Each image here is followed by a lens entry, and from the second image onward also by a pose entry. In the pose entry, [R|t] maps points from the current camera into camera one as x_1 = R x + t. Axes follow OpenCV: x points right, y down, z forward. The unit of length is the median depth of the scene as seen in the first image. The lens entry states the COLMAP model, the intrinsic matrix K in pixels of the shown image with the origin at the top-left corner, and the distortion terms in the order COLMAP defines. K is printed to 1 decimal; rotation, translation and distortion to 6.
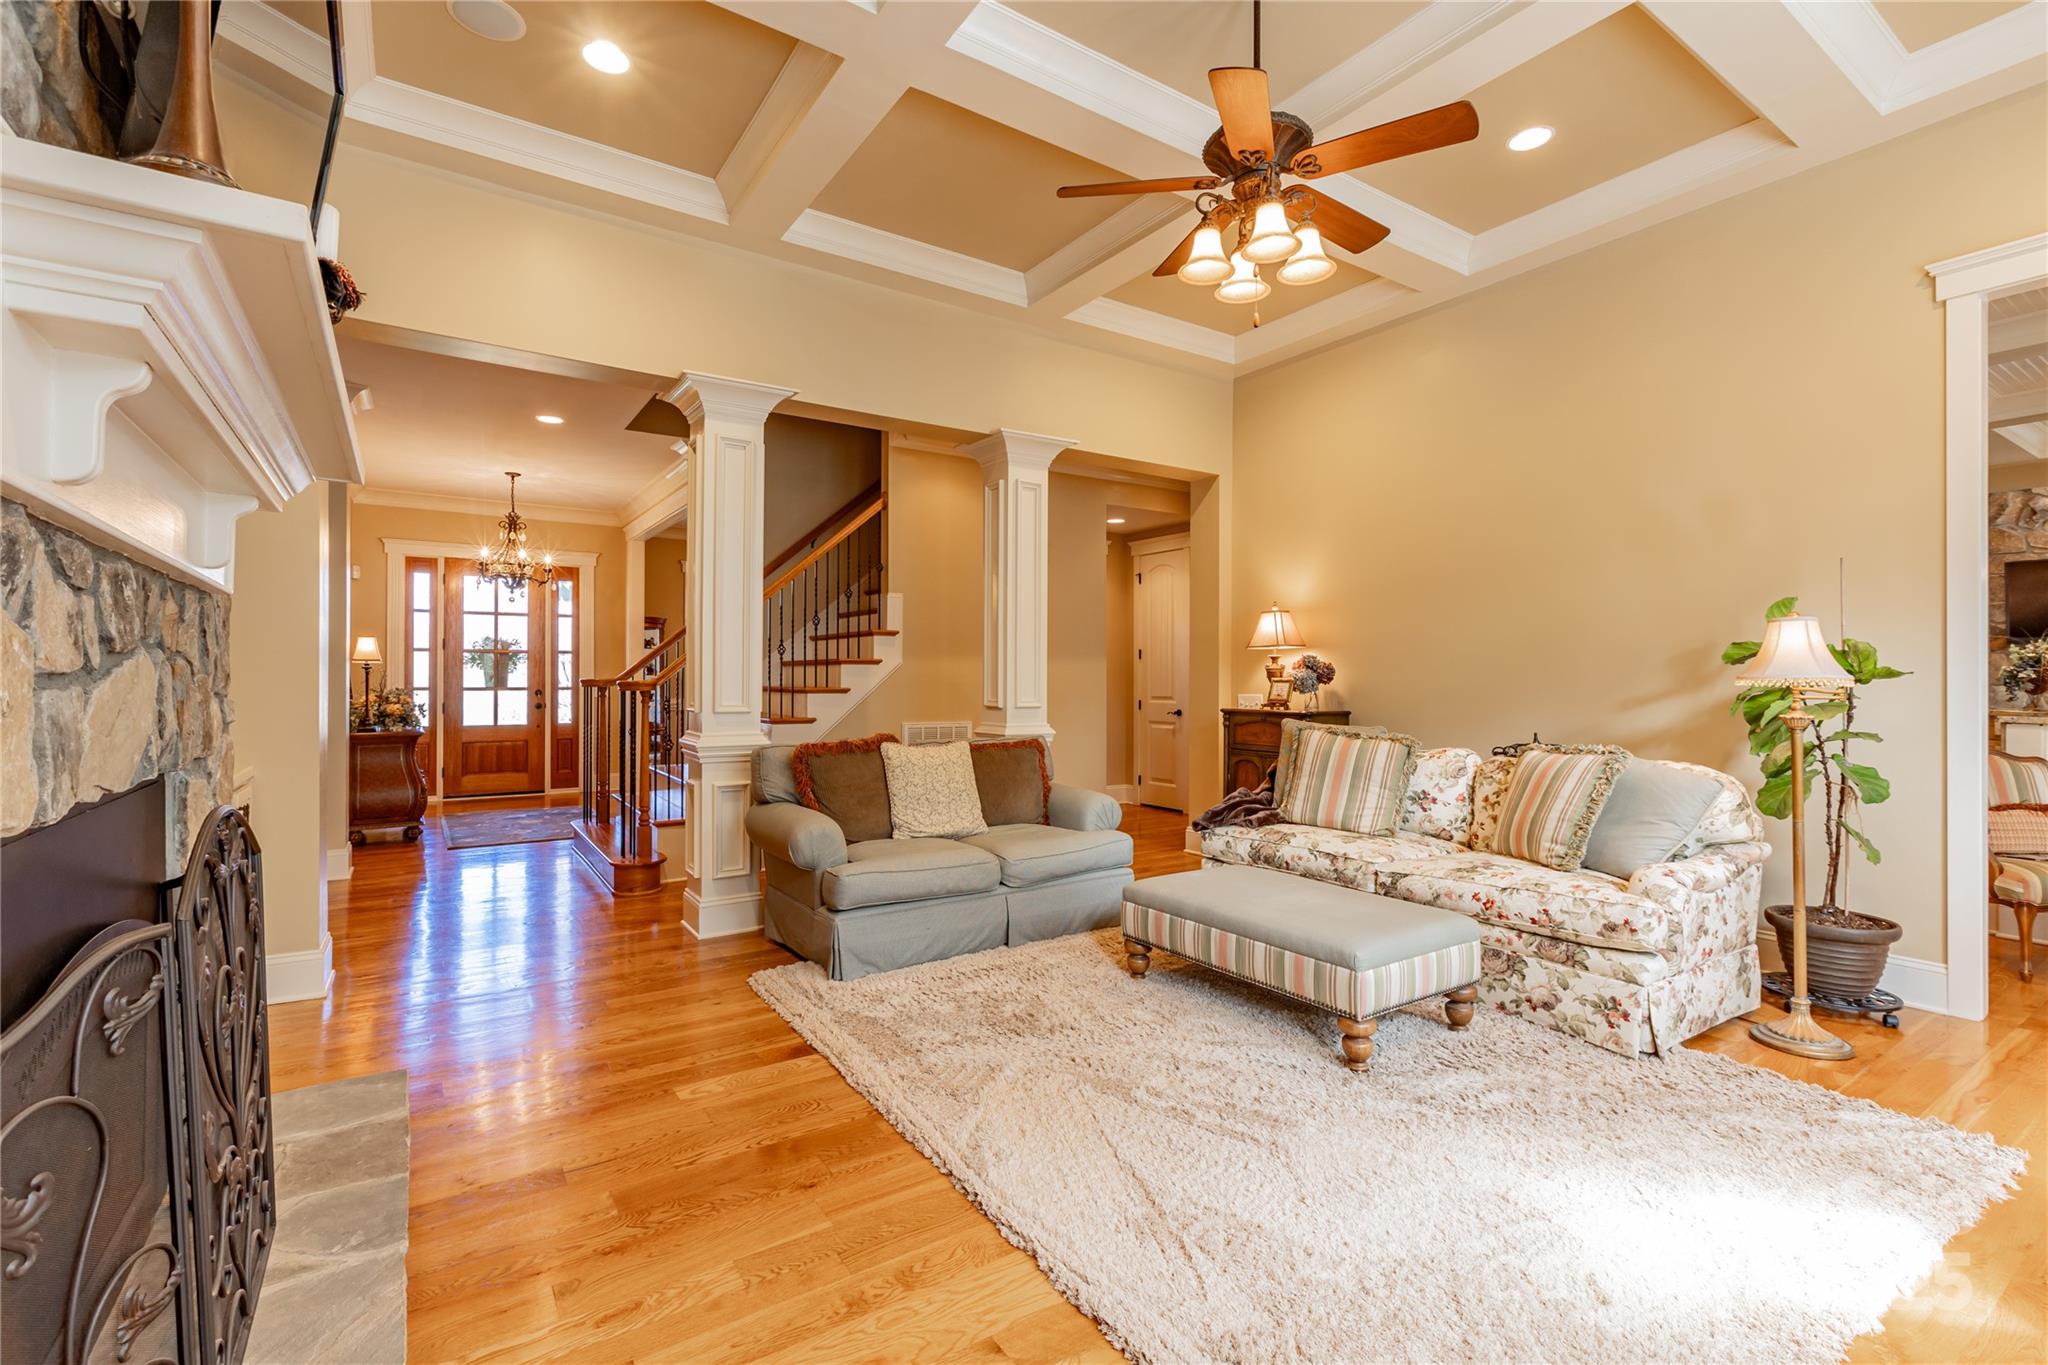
lens RADIAL K [[924.2, 0, 1019.7], [0, 924.2, 674.5], [0, 0, 1]] dist [0.001953, -0.000403]
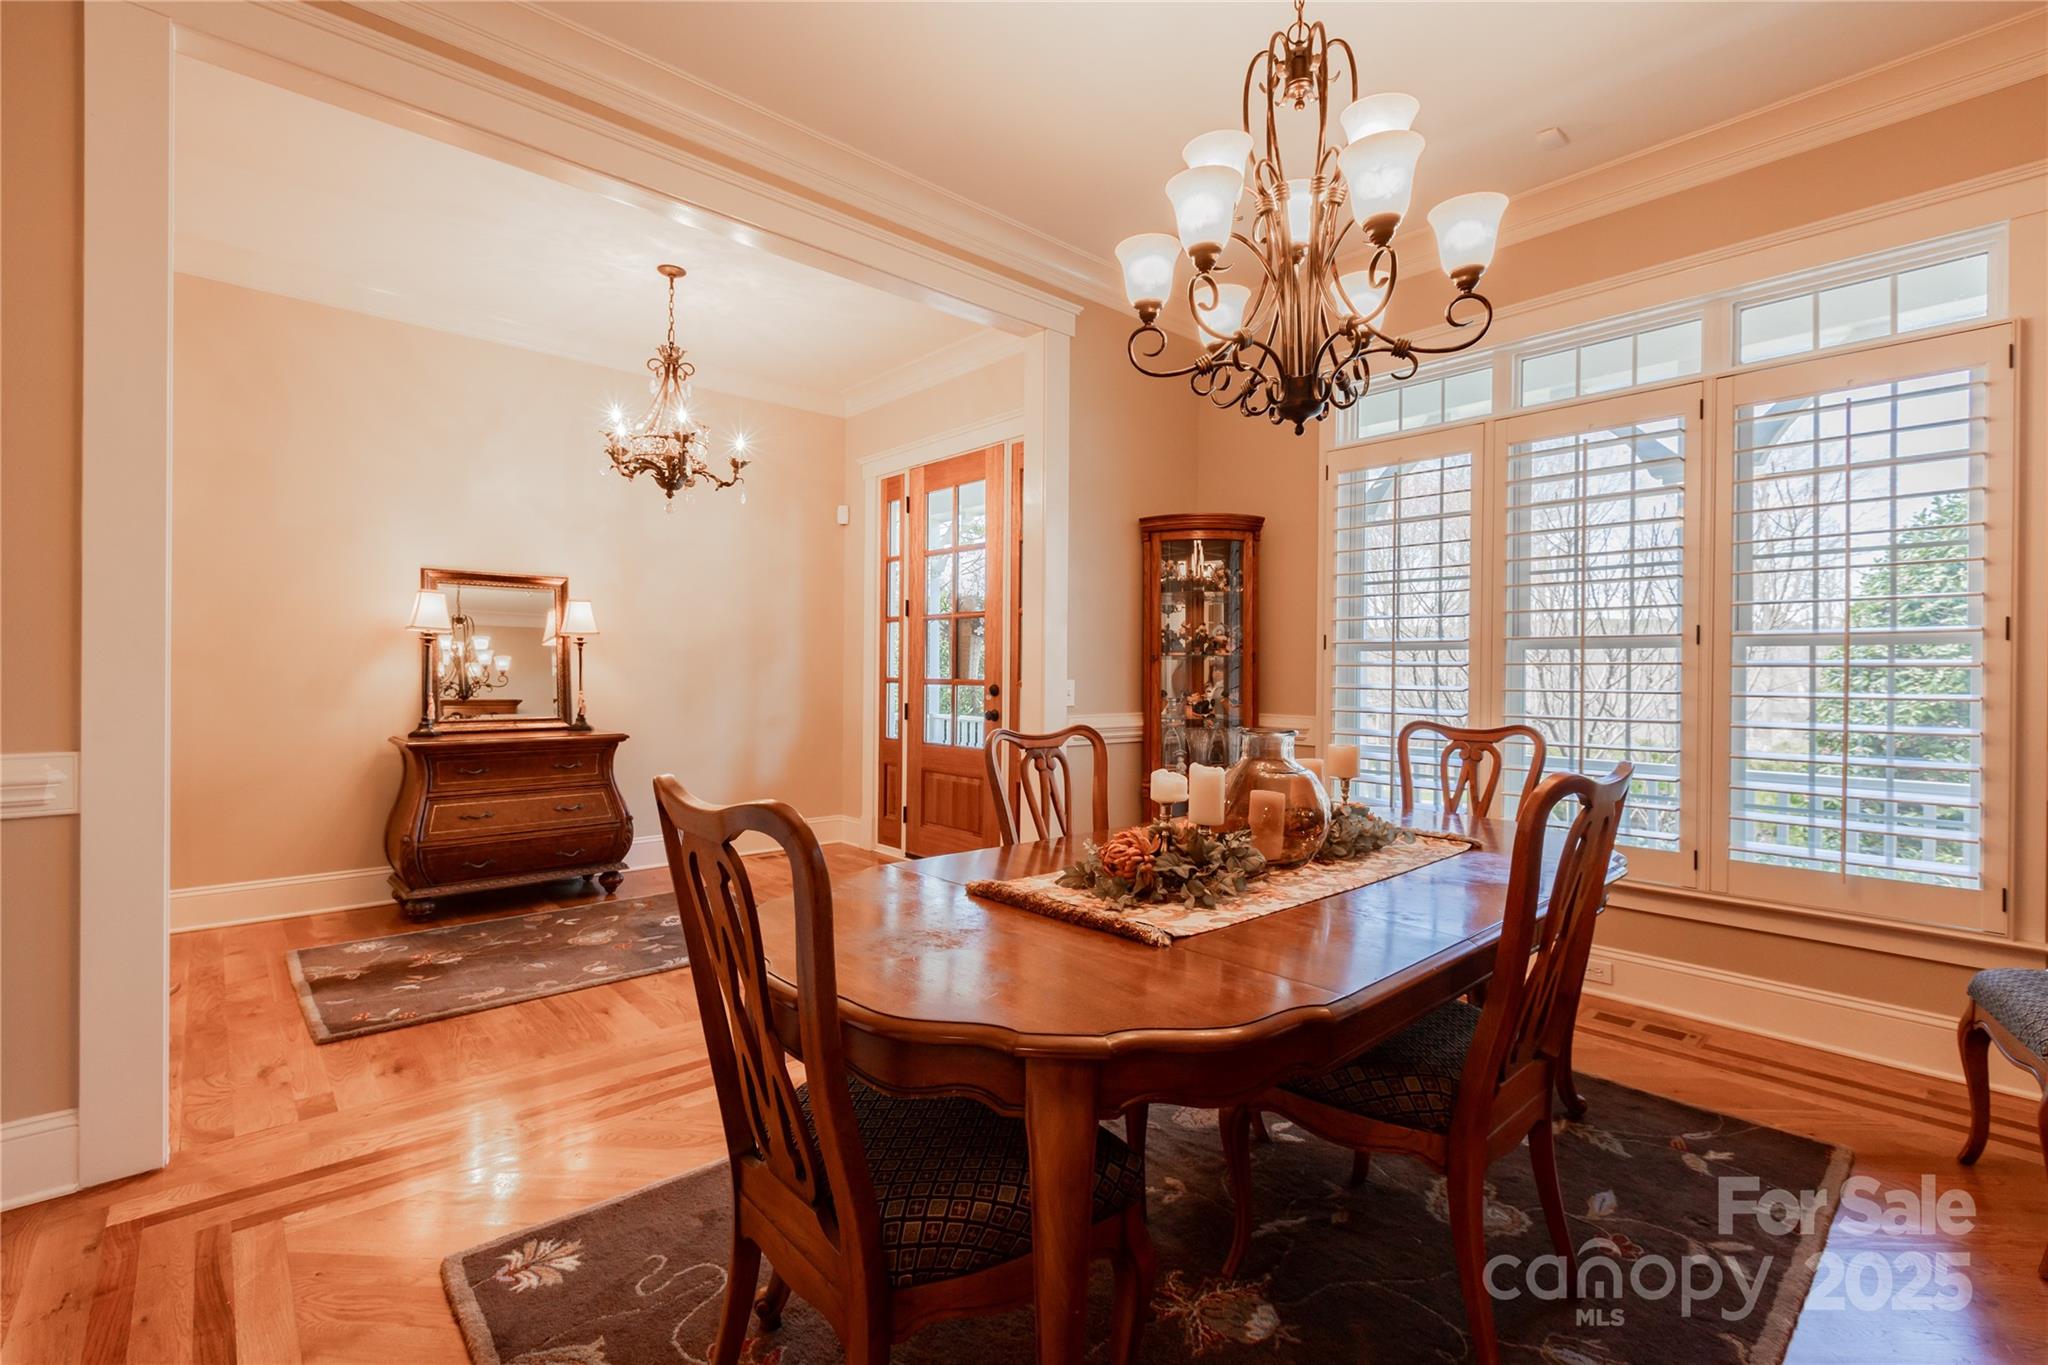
lens RADIAL K [[924.2, 0, 1019.7], [0, 924.2, 674.5], [0, 0, 1]] dist [0.001953, -0.000403]
pose [[0.132494, 0.000484, -0.991184, -0.002523], [-0.000318, 1.000000, 0.000445, 0.009936], [0.991184, 0.000256, 0.132494, 0.941623]]
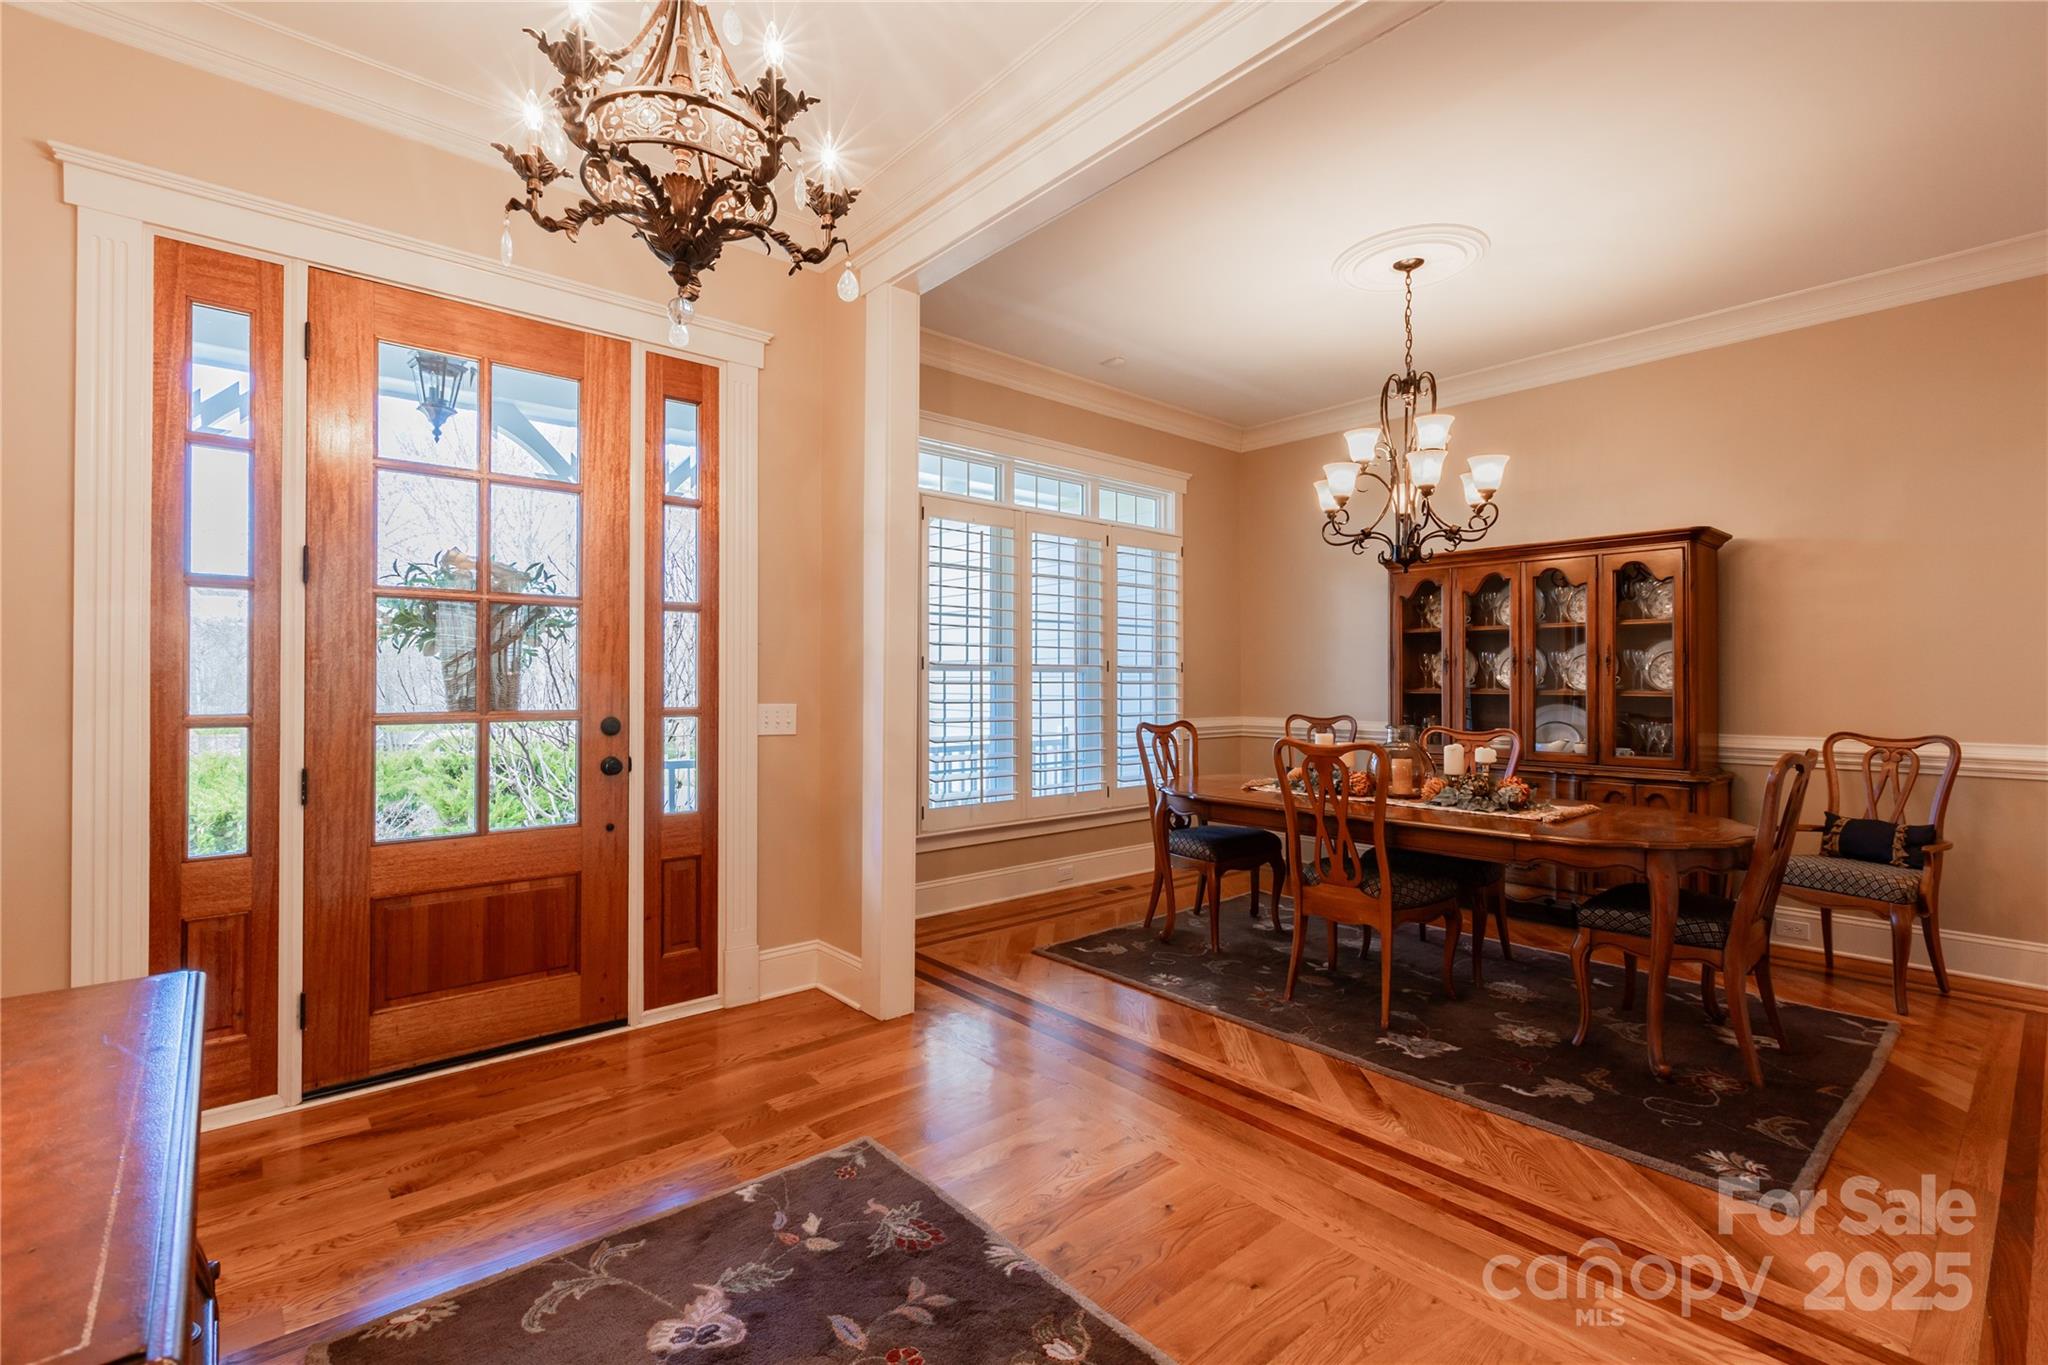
lens RADIAL K [[924.2, 0, 1019.7], [0, 924.2, 674.5], [0, 0, 1]] dist [0.001953, -0.000403]
pose [[0.991618, 0.000447, 0.129204, -0.418900], [-0.000570, 0.999999, 0.000915, 0.000831], [-0.129204, -0.000981, 0.991618, 0.653567]]
